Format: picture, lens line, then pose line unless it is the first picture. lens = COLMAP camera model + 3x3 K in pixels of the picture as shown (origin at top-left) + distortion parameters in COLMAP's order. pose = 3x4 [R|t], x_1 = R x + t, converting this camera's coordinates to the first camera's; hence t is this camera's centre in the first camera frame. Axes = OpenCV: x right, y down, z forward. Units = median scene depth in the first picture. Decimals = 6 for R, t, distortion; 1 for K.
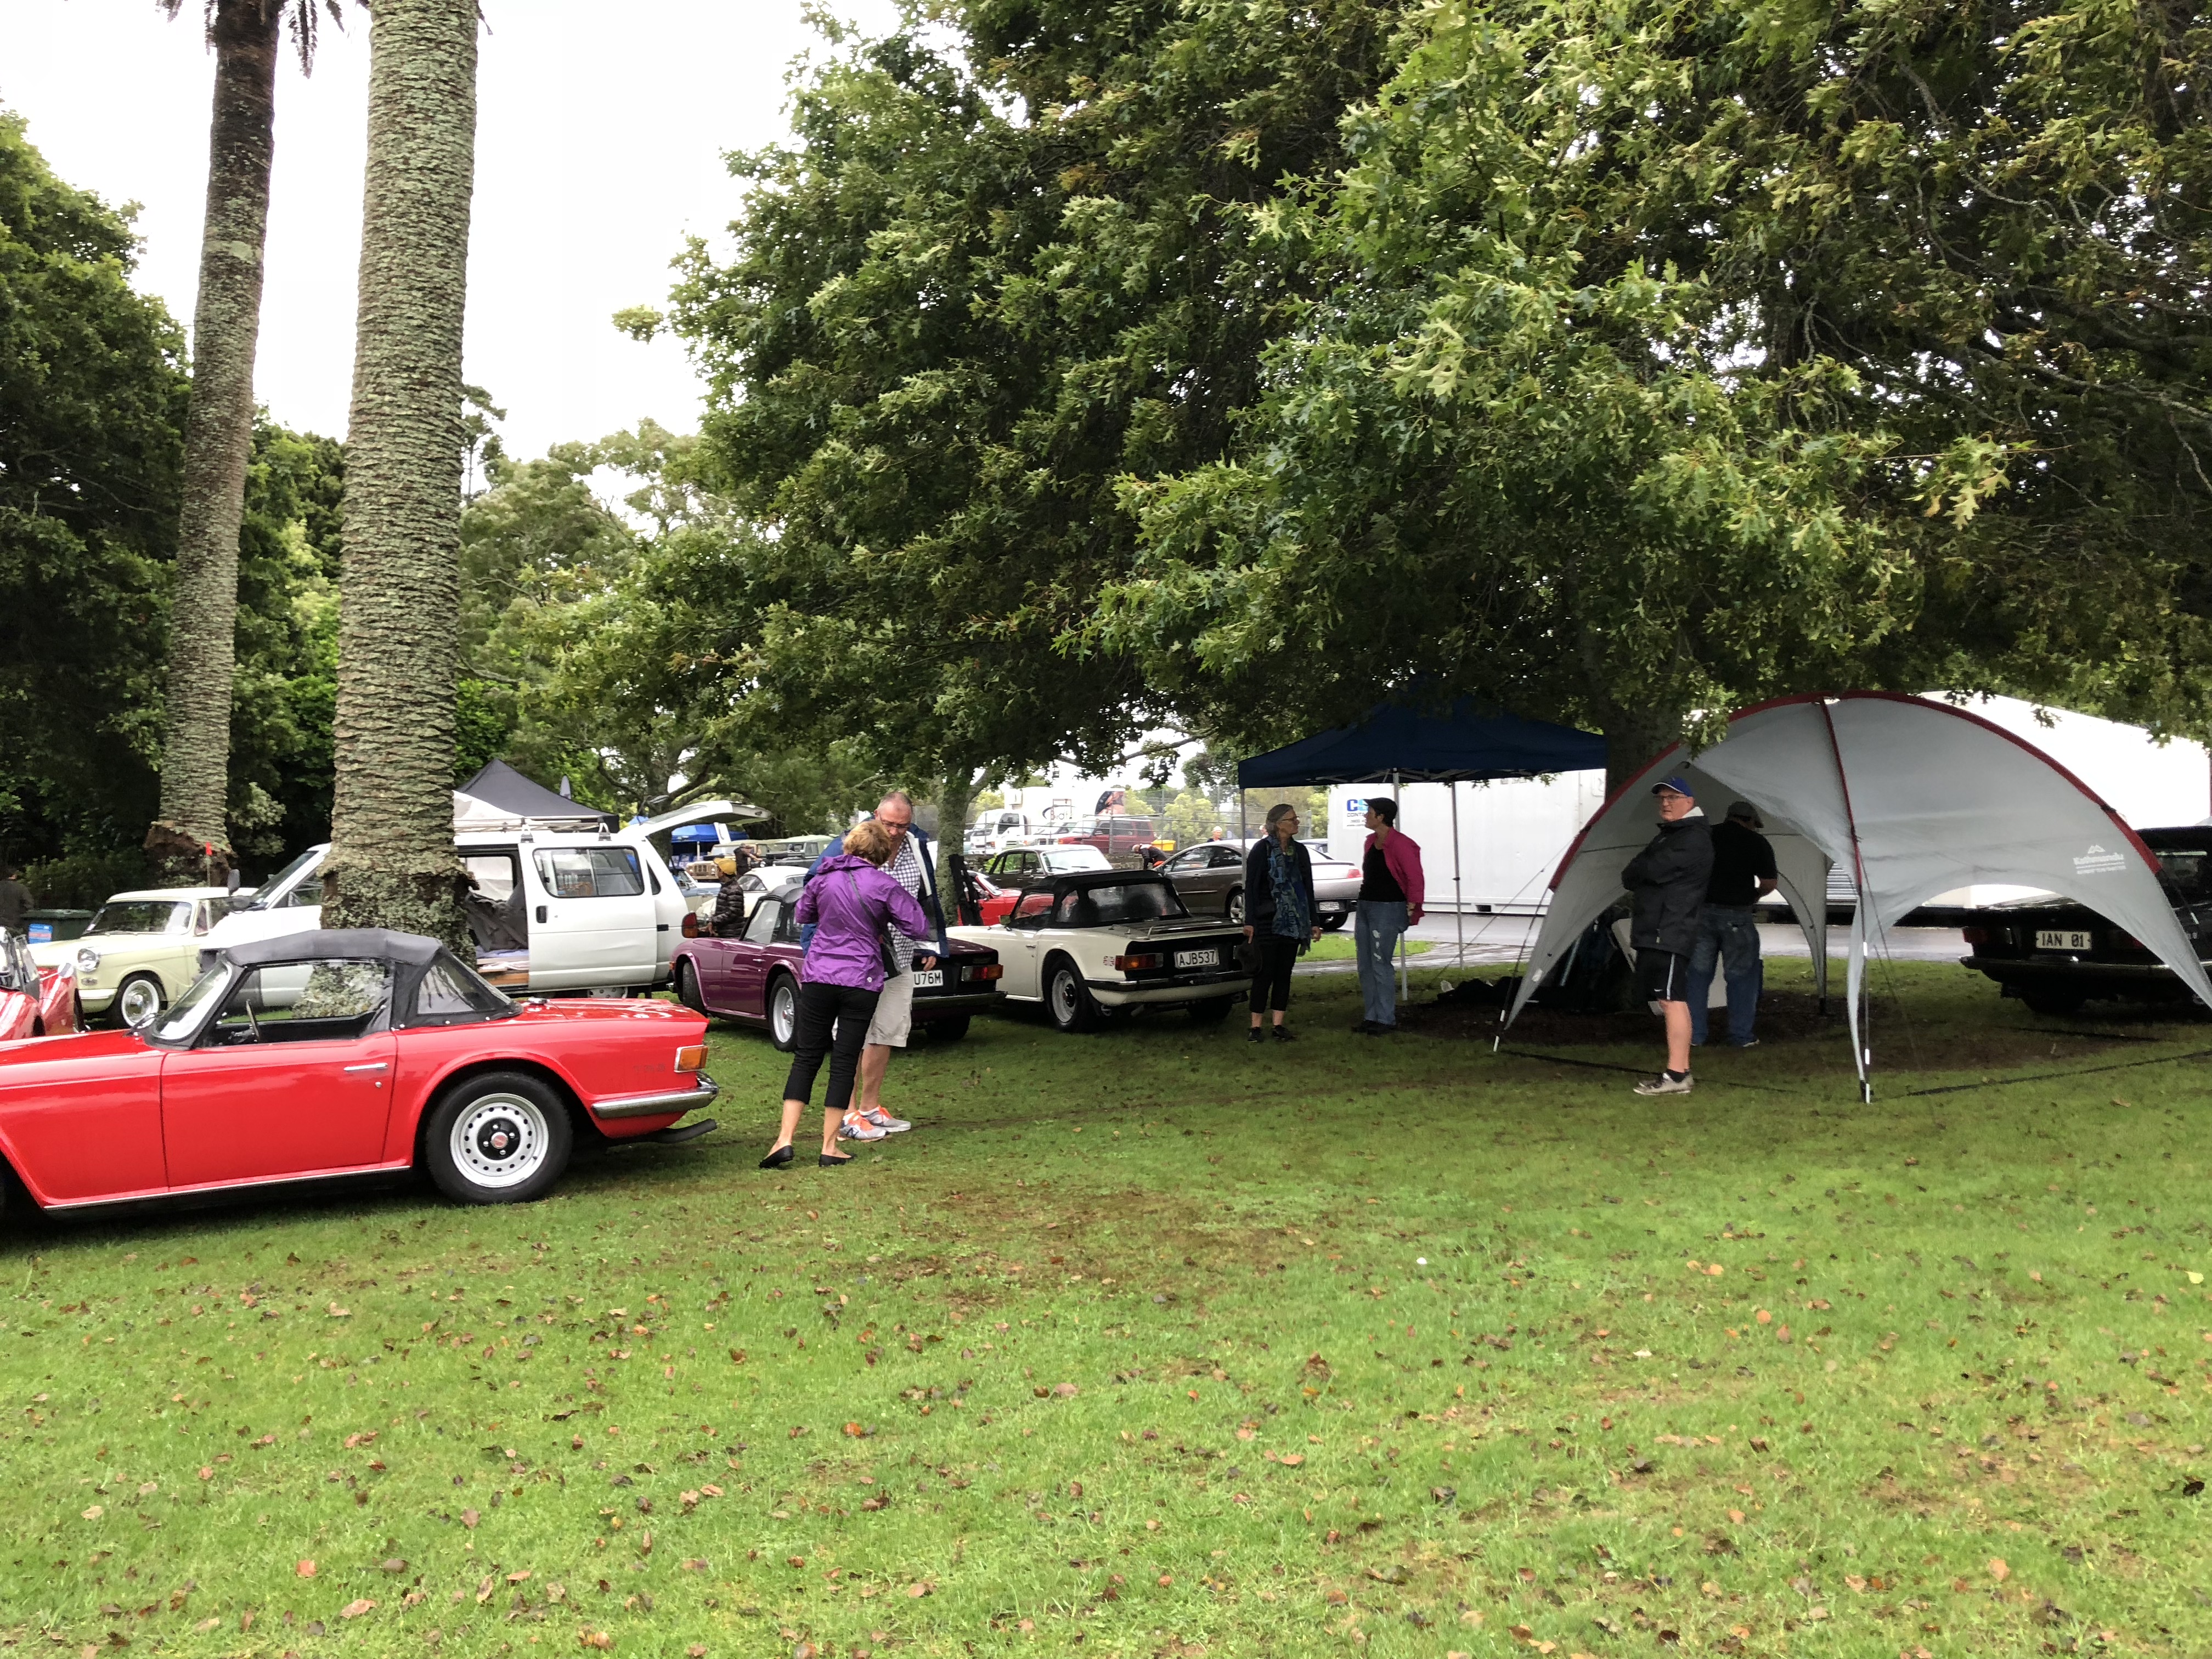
lens RADIAL K [[1845.0, 0, 1093.0], [0, 1845.0, 806.2], [0, 0, 1]] dist [0.014256, -0.023784]
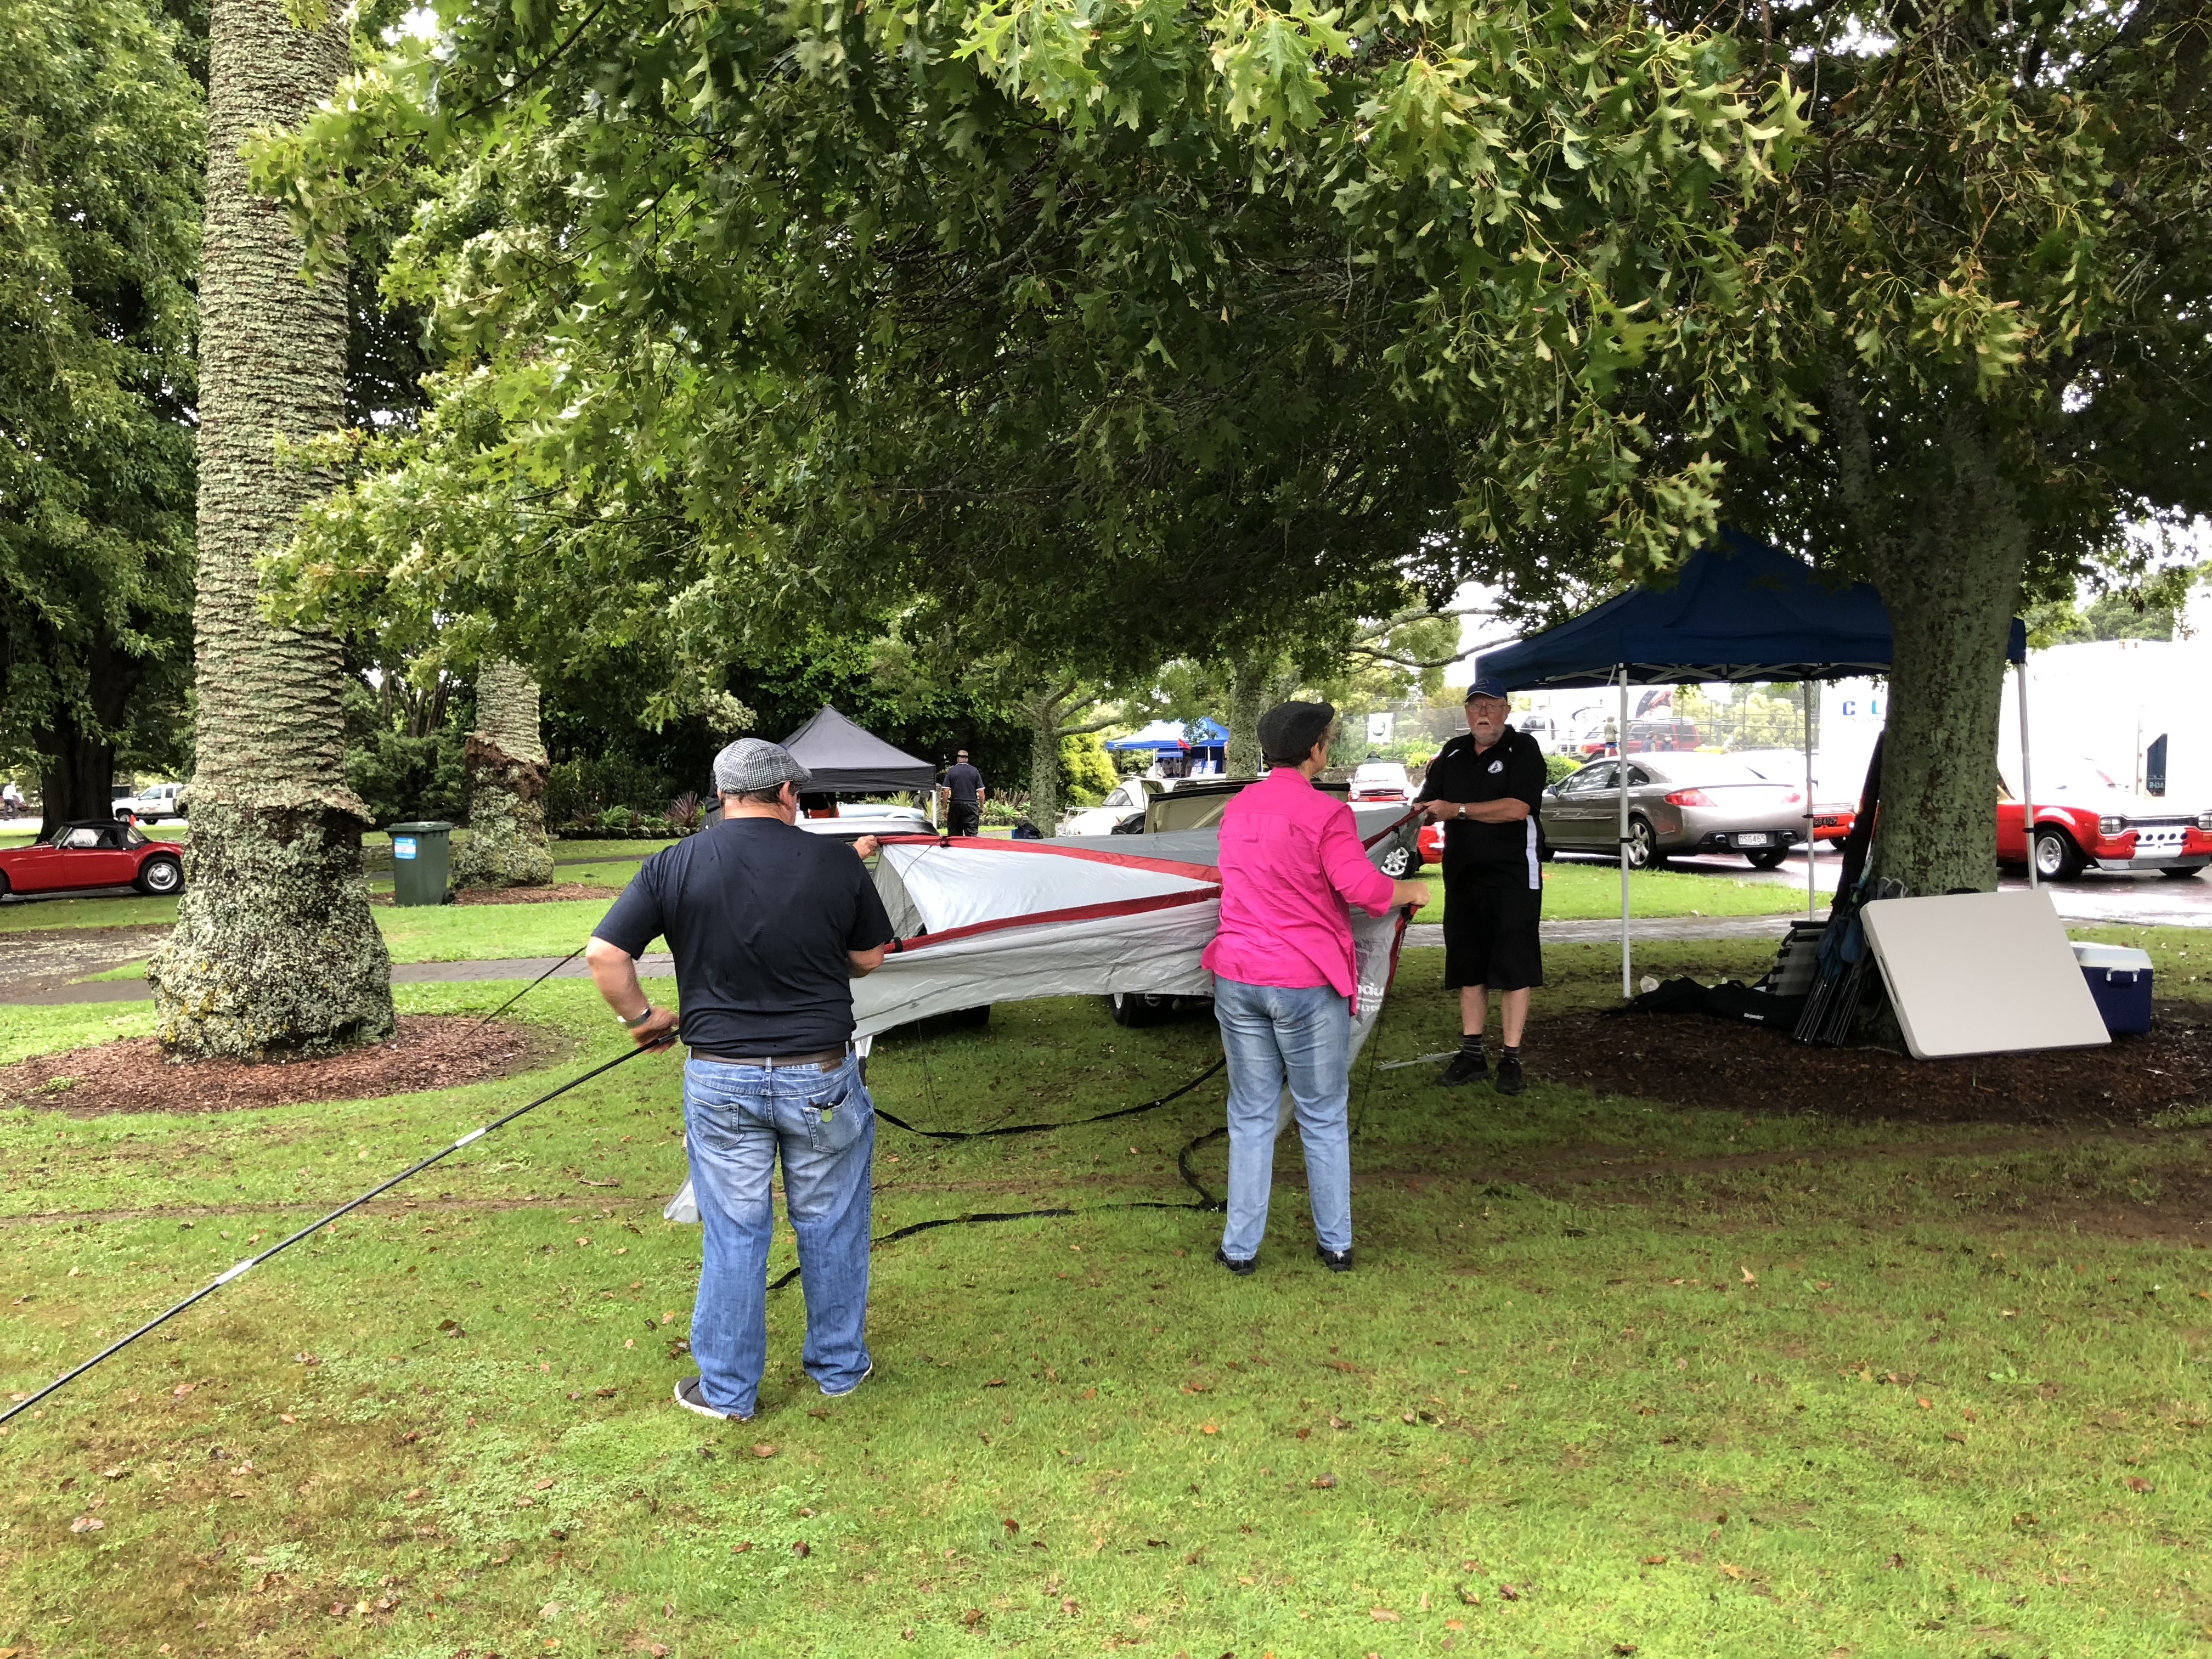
lens RADIAL K [[1845.0, 0, 1090.6], [0, 1845.0, 814.4], [0, 0, 1]] dist [0.014256, -0.023784]
pose [[0.944021, 0.014696, -0.329557, 0.252566], [0.004761, 0.998296, 0.058155, -0.006736], [0.329851, -0.056469, 0.942343, 0.333869]]
